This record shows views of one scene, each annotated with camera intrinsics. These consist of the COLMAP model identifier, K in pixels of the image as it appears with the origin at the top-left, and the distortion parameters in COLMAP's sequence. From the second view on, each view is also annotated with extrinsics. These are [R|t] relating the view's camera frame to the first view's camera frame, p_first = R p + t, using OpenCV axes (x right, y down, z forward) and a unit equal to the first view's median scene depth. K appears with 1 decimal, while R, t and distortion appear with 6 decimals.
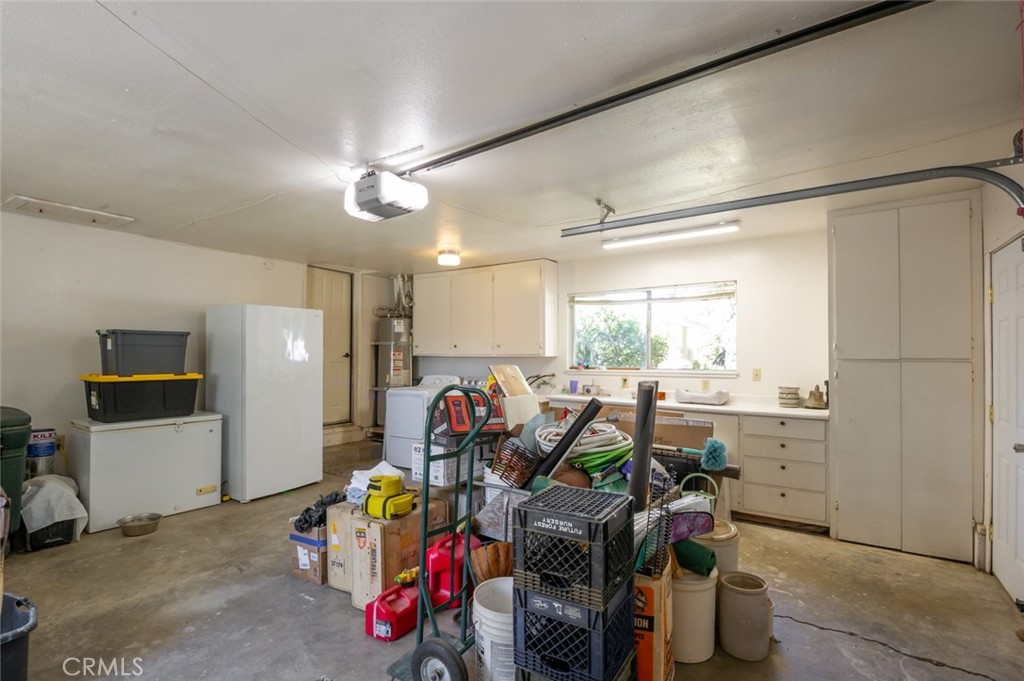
lens RADIAL K [[490.9, 0, 506.1], [0, 490.9, 339.9], [0, 0, 1]] dist [-0.000236, -0.000244]
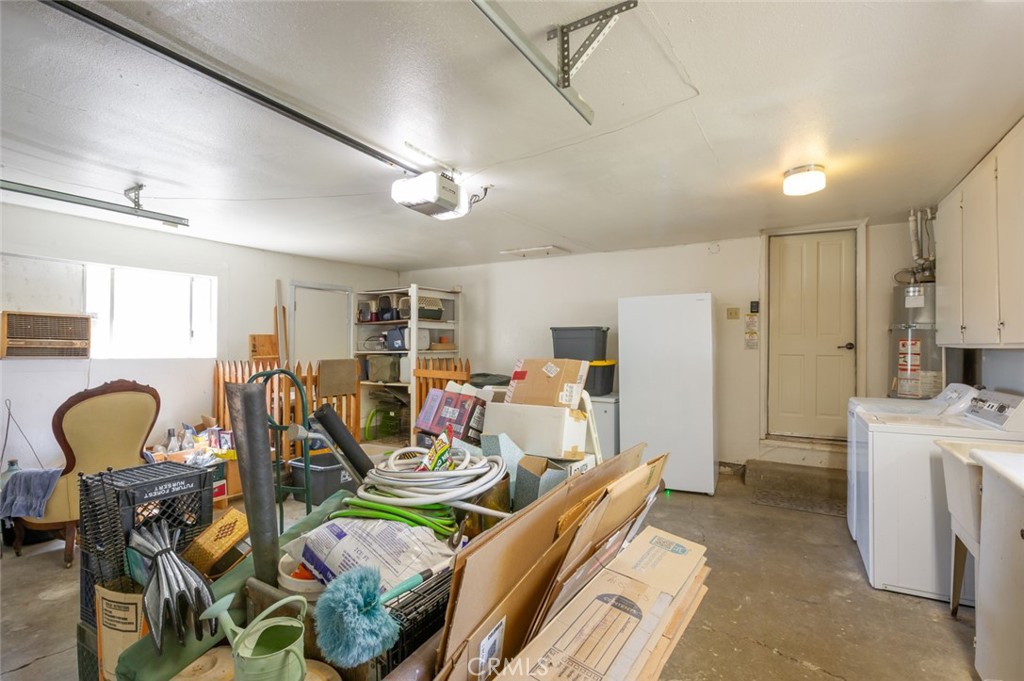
lens RADIAL K [[490.9, 0, 506.1], [0, 490.9, 339.9], [0, 0, 1]] dist [-0.000236, -0.000244]
pose [[0.062670, -0.021255, -0.997808, 0.355889], [0.023745, 0.999522, -0.019800, 0.024309], [0.997752, -0.022452, 0.063145, 0.473731]]
